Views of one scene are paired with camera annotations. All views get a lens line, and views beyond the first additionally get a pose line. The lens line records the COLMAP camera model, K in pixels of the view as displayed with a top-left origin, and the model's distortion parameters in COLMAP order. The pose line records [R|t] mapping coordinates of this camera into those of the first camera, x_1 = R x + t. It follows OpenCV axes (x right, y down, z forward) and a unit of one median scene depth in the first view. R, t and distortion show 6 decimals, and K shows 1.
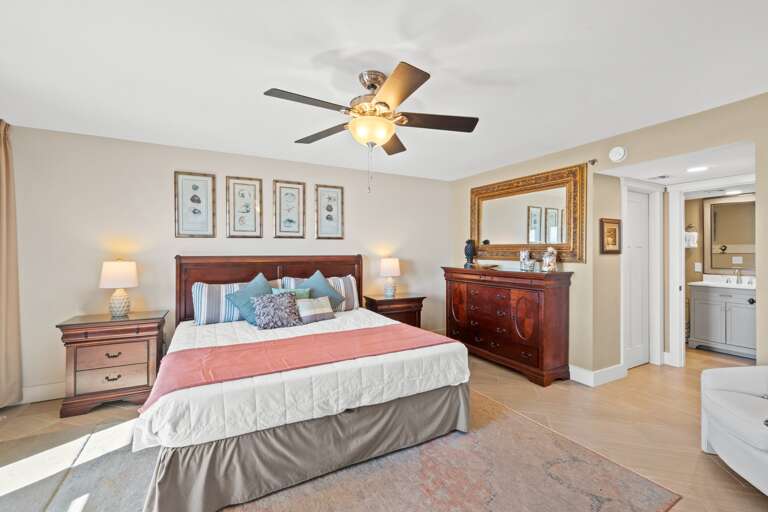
lens RADIAL K [[331.8, 0, 384.4], [0, 331.8, 251.4], [0, 0, 1]] dist [-0.008674, -0.000450]
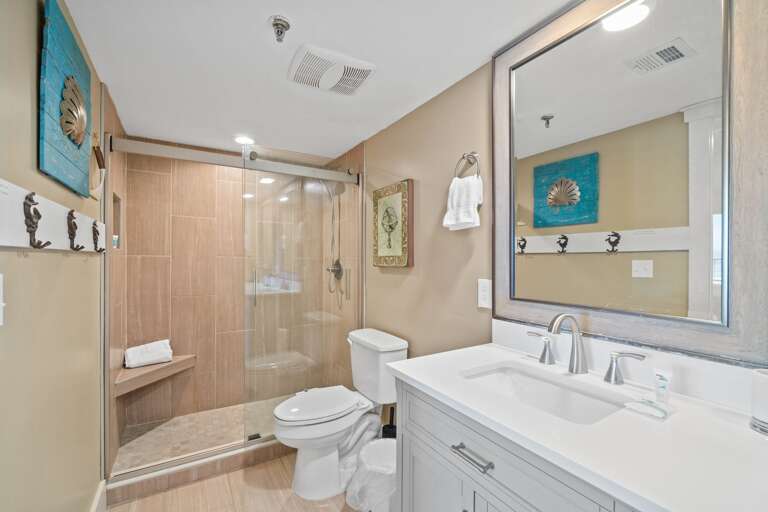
lens RADIAL K [[331.8, 0, 384.4], [0, 331.8, 260.7], [0, 0, 1]] dist [-0.008674, -0.000450]
pose [[0.998999, -0.002263, 0.044670, 0.764047], [0.002398, 0.999993, -0.002973, 0.017655], [-0.044663, 0.003077, 0.998997, 0.634313]]
